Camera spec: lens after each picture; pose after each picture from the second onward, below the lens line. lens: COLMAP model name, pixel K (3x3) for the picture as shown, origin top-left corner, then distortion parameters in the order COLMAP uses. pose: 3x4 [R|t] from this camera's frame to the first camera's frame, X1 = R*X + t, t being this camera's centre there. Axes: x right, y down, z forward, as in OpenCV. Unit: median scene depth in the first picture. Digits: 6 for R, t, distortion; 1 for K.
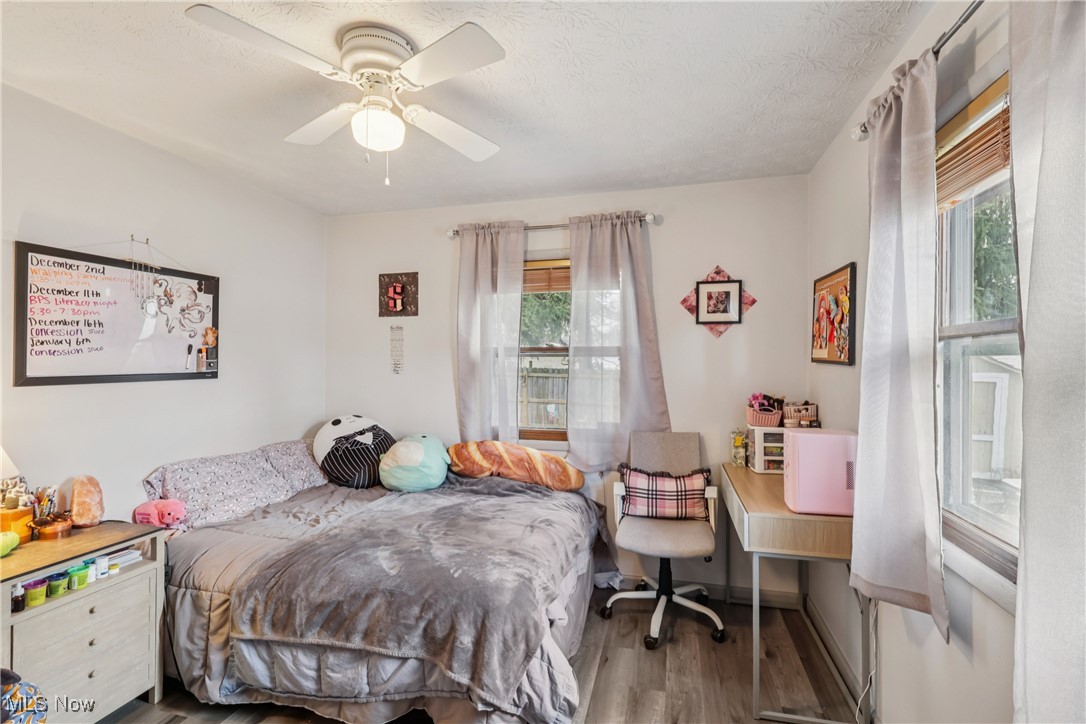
lens RADIAL K [[509.9, 0, 538.2], [0, 509.9, 361.4], [0, 0, 1]] dist [-0.000634, 0.000419]
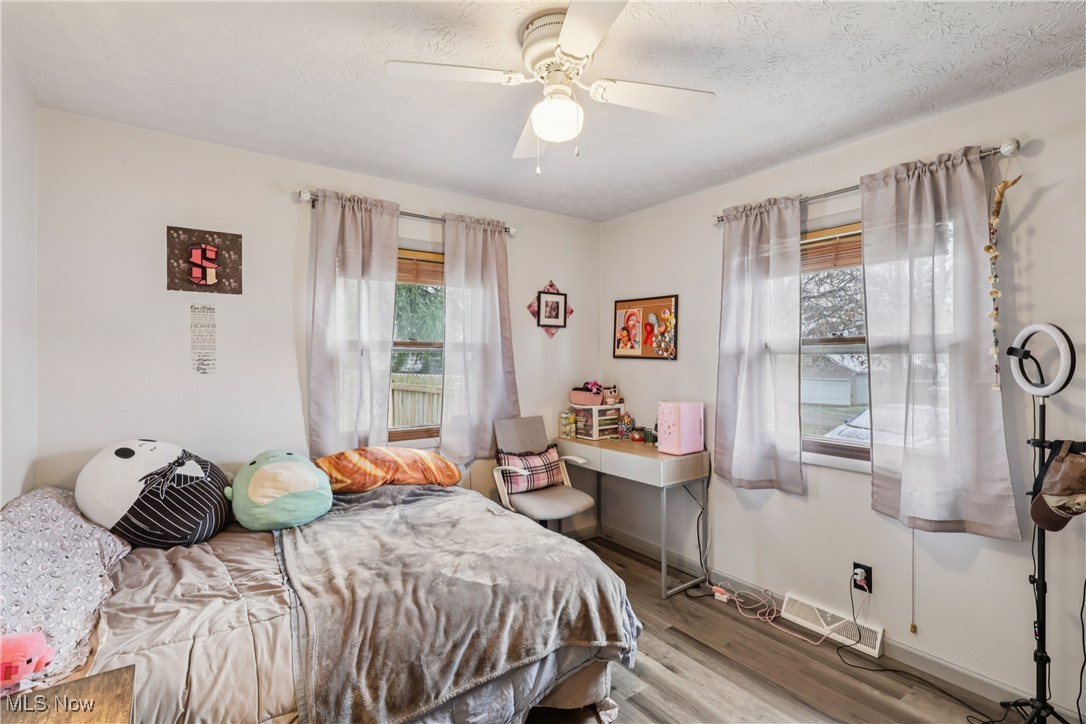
lens RADIAL K [[509.9, 0, 542.3], [0, 509.9, 360.6], [0, 0, 1]] dist [-0.000634, 0.000419]
pose [[0.628142, -0.003243, 0.778092, -0.613462], [-0.002161, 0.999980, 0.005913, 0.001004], [-0.778096, -0.005396, 0.628122, 0.228514]]
